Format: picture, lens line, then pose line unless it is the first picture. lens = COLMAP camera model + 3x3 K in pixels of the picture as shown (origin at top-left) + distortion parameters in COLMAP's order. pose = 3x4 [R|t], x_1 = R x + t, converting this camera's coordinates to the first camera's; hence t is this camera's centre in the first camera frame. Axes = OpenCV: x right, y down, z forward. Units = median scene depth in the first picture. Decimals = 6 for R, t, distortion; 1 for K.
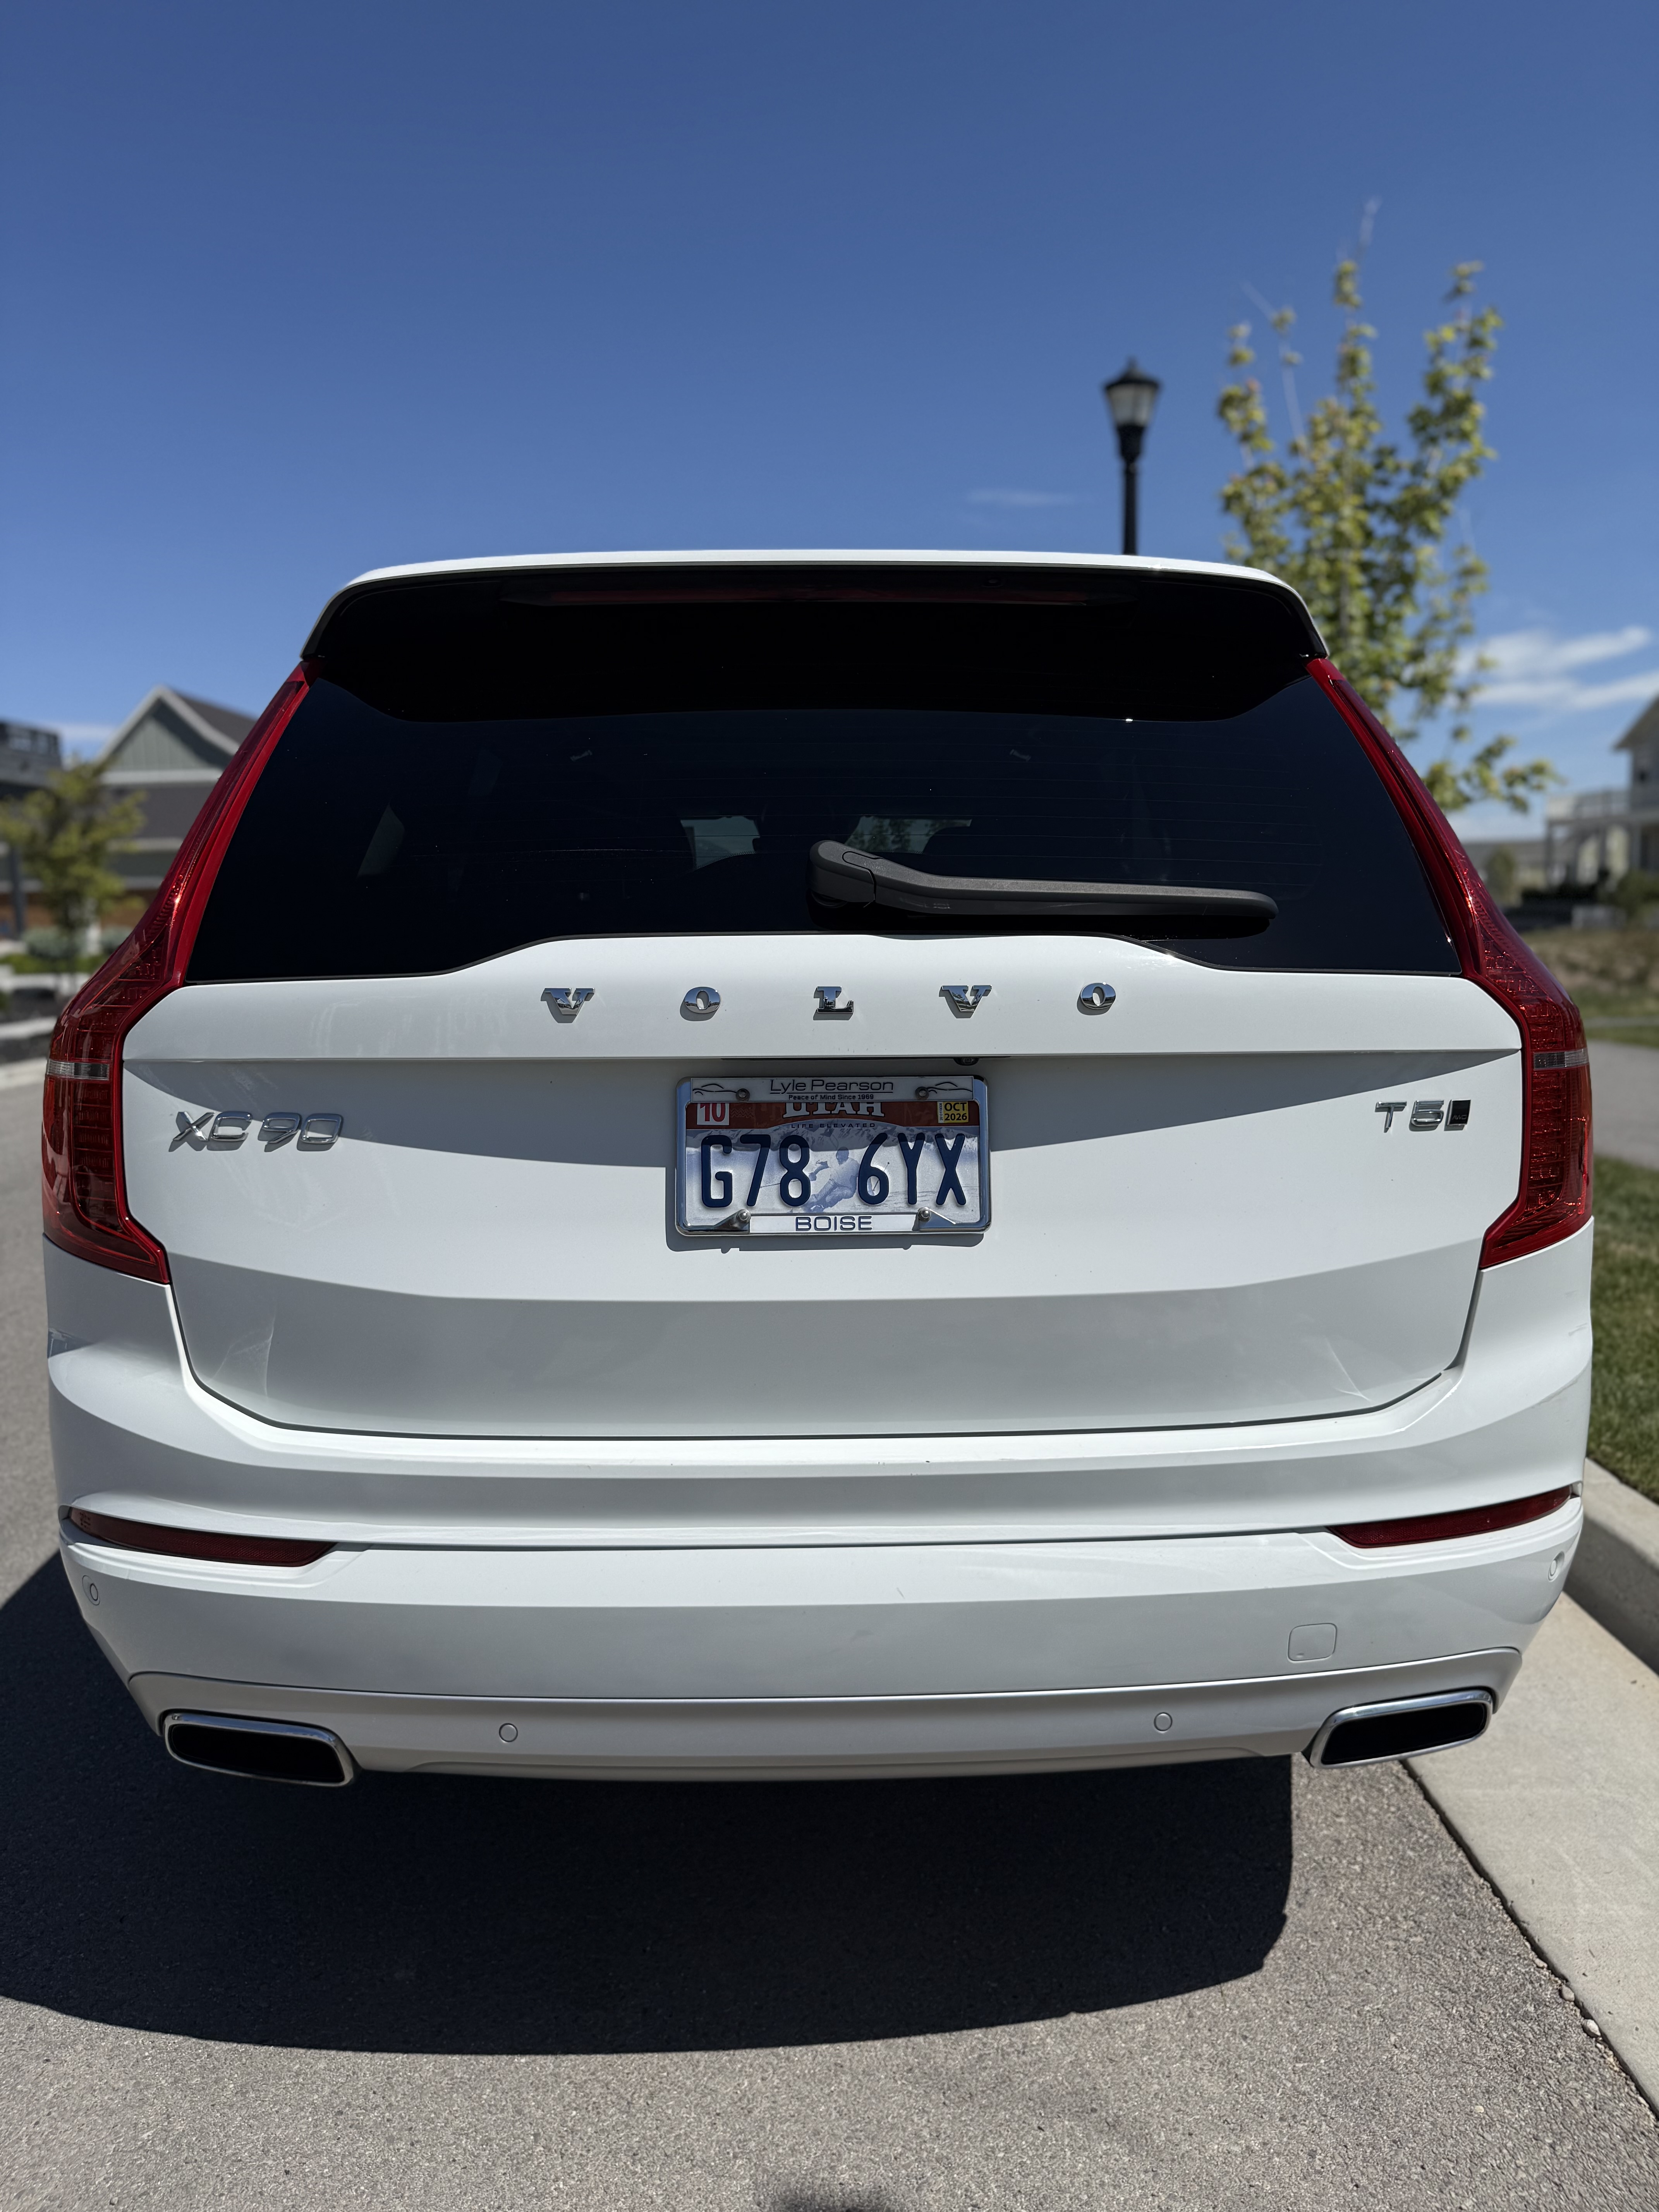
lens RADIAL K [[1614.1, 0, 831.0], [0, 1614.1, 1085.7], [0, 0, 1]] dist [0.025320, -0.039341]
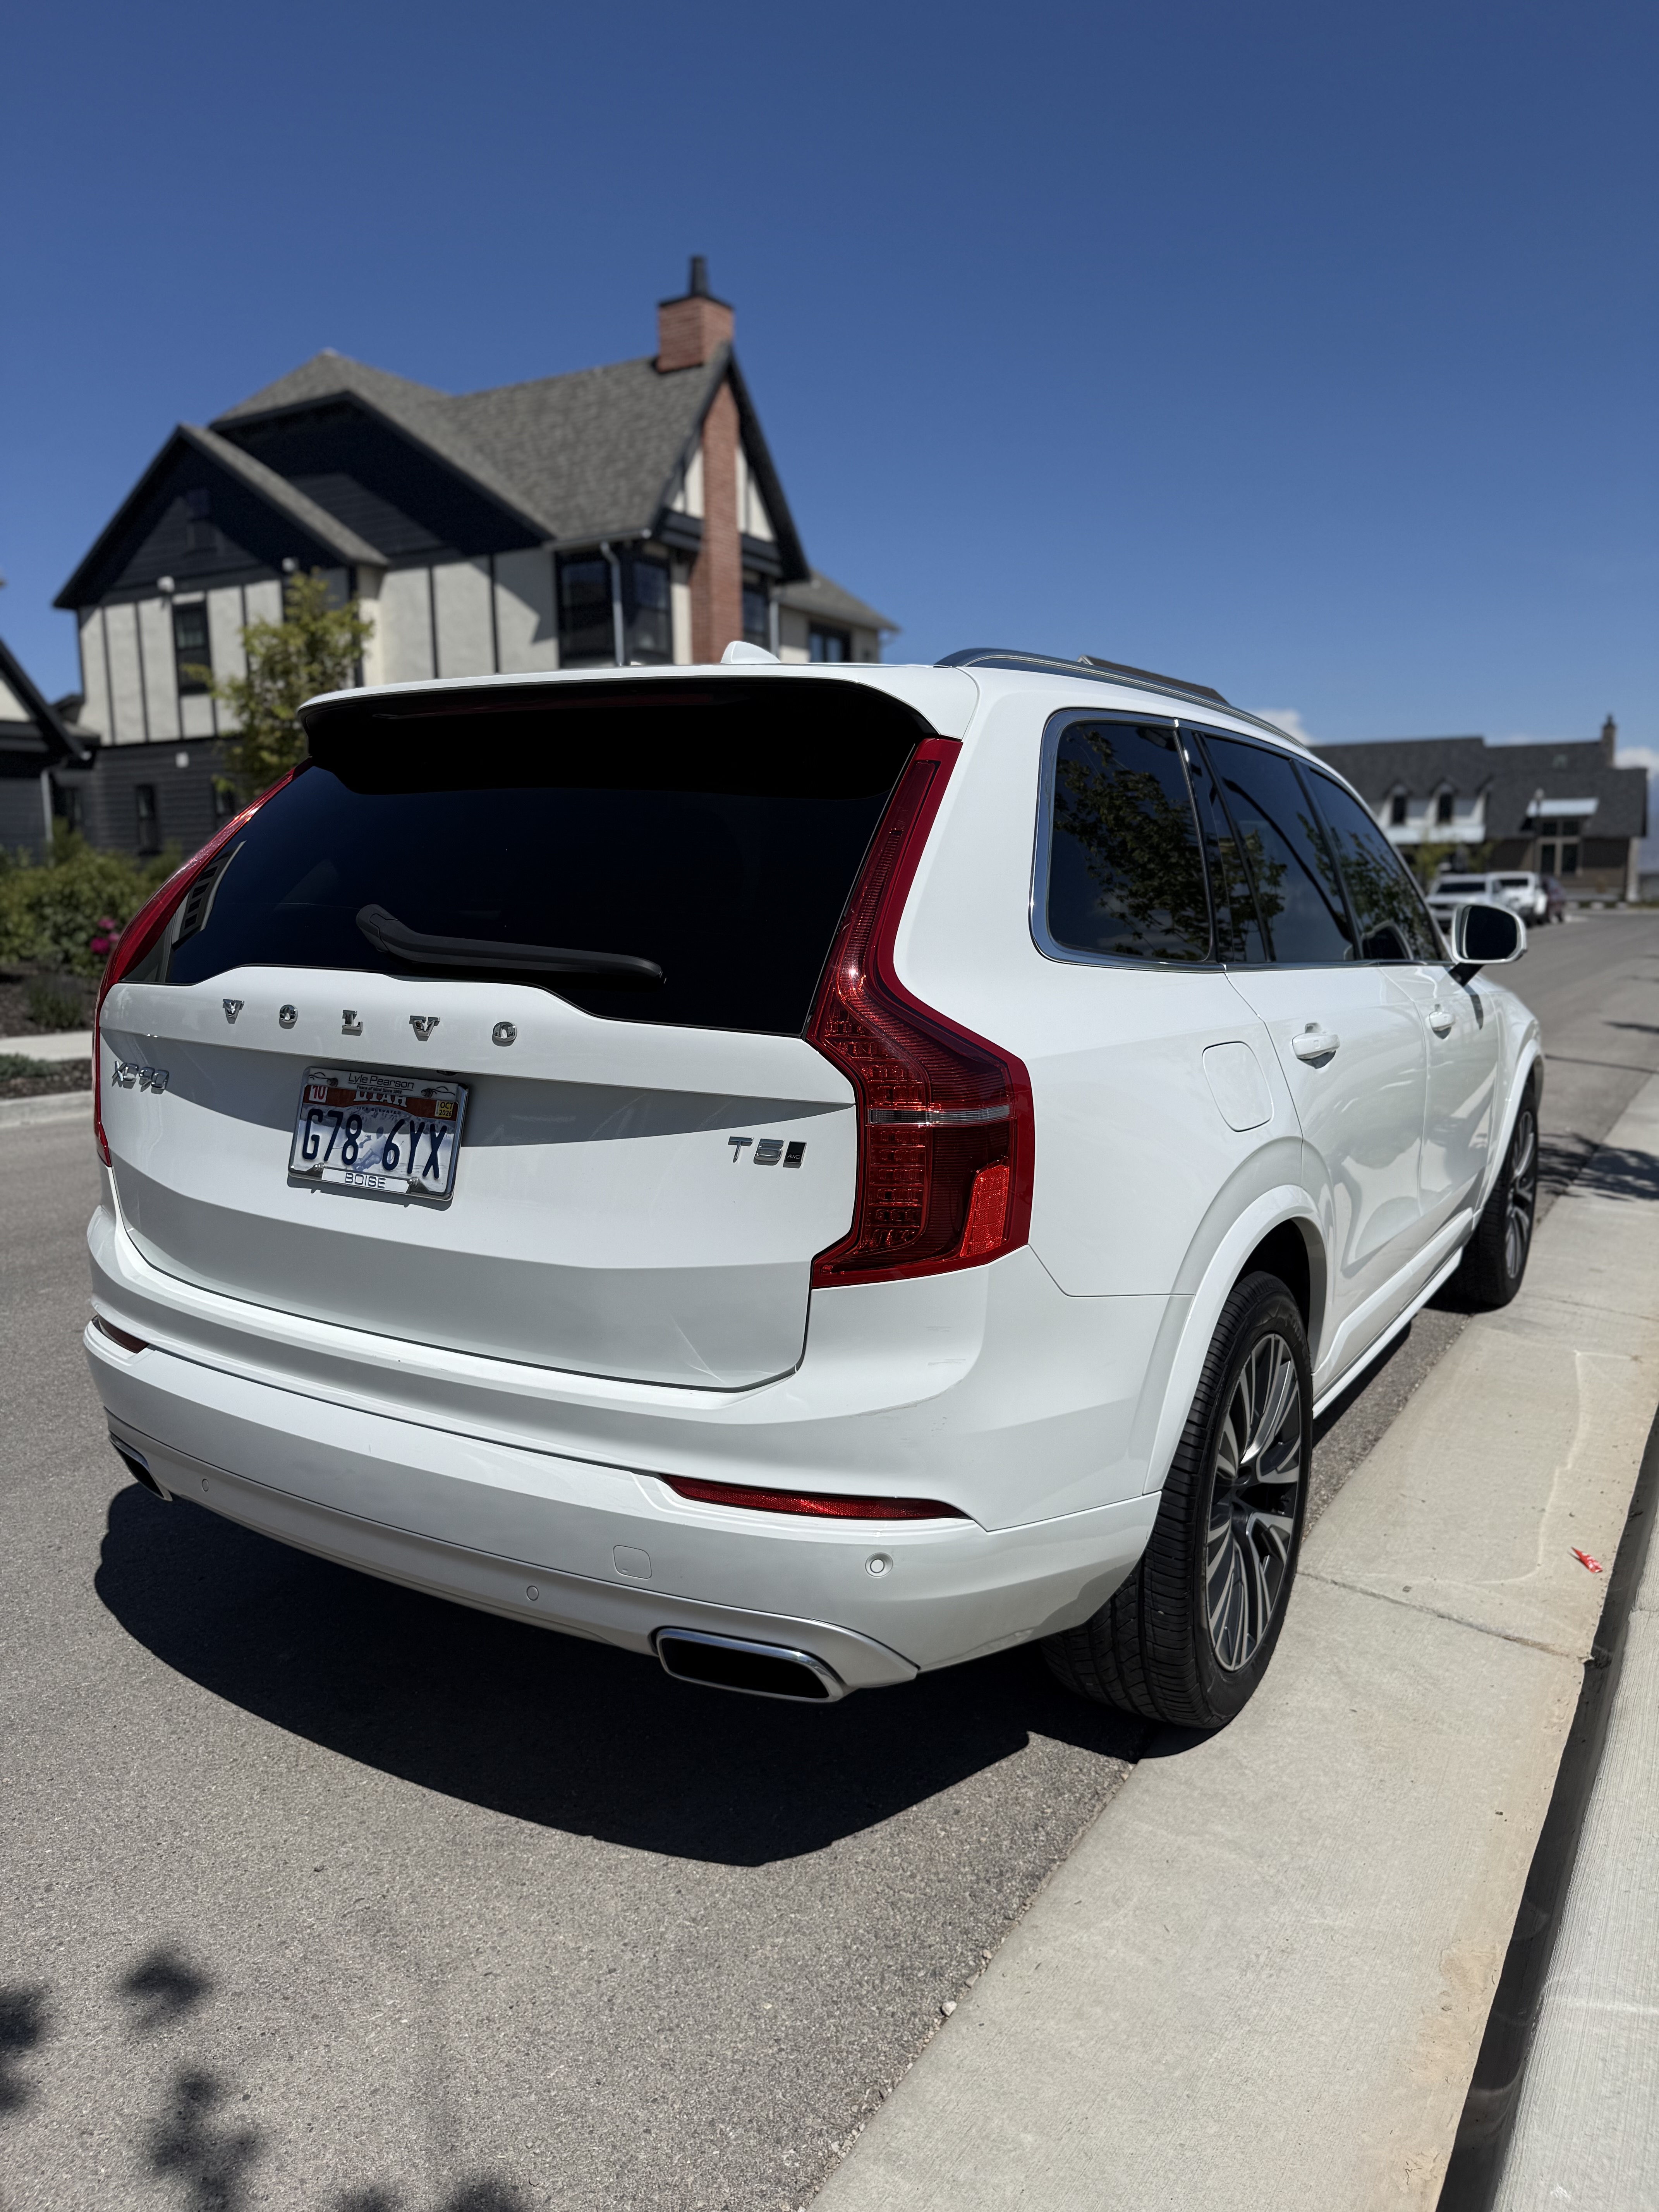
lens RADIAL K [[1614.1, 0, 835.2], [0, 1614.1, 1097.2], [0, 0, 1]] dist [0.025320, -0.039341]
pose [[0.850903, 0.094538, -0.516746, 1.054585], [-0.078106, 0.995508, 0.053513, -0.091828], [0.519483, -0.005174, 0.854465, 0.019162]]
